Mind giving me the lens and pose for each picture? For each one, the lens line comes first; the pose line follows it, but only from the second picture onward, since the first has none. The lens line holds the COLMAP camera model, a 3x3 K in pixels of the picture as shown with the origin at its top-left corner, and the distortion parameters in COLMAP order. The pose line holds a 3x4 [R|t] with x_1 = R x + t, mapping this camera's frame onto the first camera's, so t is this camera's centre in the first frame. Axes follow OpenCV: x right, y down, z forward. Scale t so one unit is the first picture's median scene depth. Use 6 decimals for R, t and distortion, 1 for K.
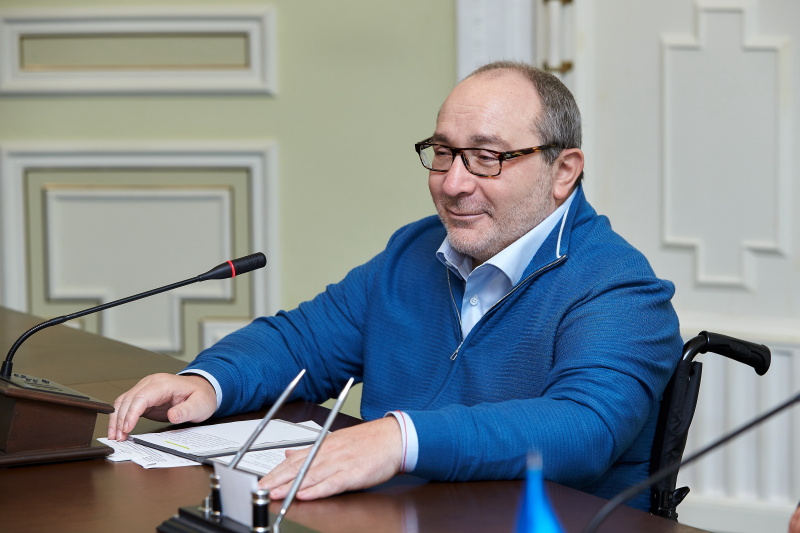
lens RADIAL K [[3022.9, 0, 428.8], [0, 3022.9, 258.7], [0, 0, 1]] dist [0.253230, 0.000000]
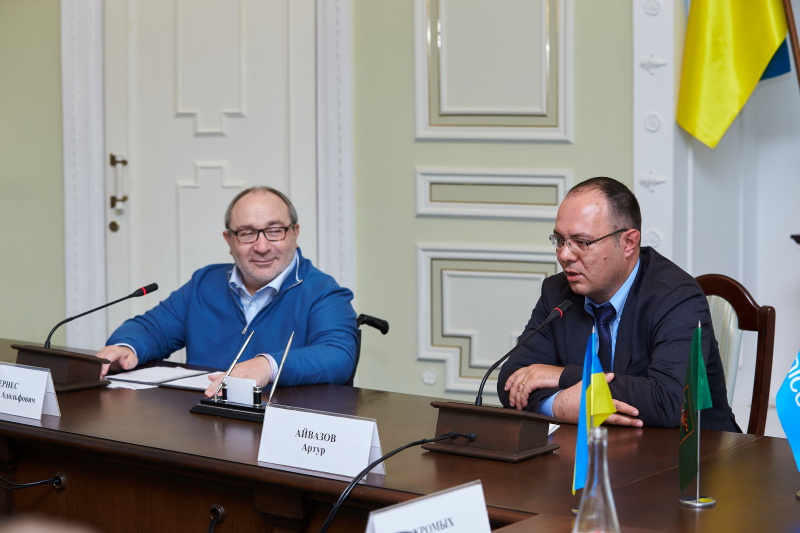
lens RADIAL K [[1802.2, 0, 402.8], [0, 1802.2, 245.0], [0, 0, 1]] dist [-0.182613, 0.000000]
pose [[0.927298, -0.027692, 0.373298, -0.340707], [0.045152, 0.998253, -0.038108, 0.025227], [-0.371590, 0.052192, 0.926929, -0.150460]]
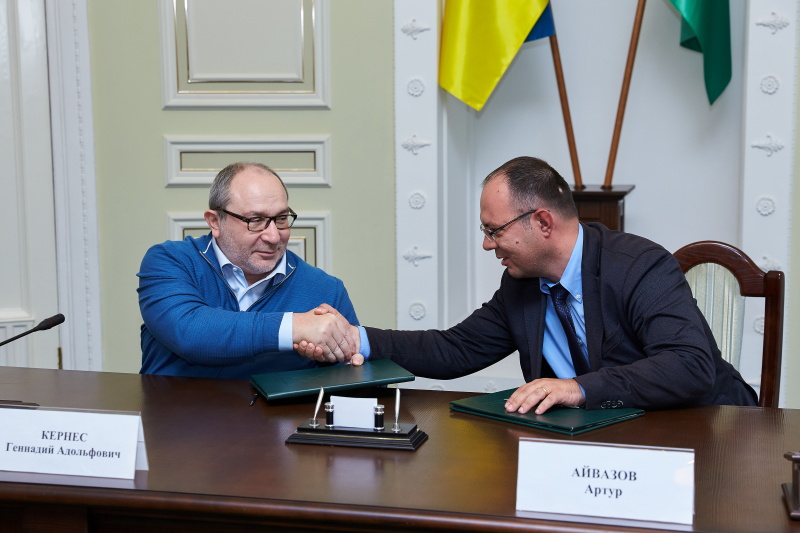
lens RADIAL K [[1483.8, 0, 399.7], [0, 1483.8, 270.1], [0, 0, 1]] dist [0.201419, 0.000000]
pose [[0.705120, -0.097698, 0.702326, -0.520631], [0.093904, 0.994605, 0.044079, -0.031122], [-0.702843, 0.034870, 0.710490, 0.305242]]
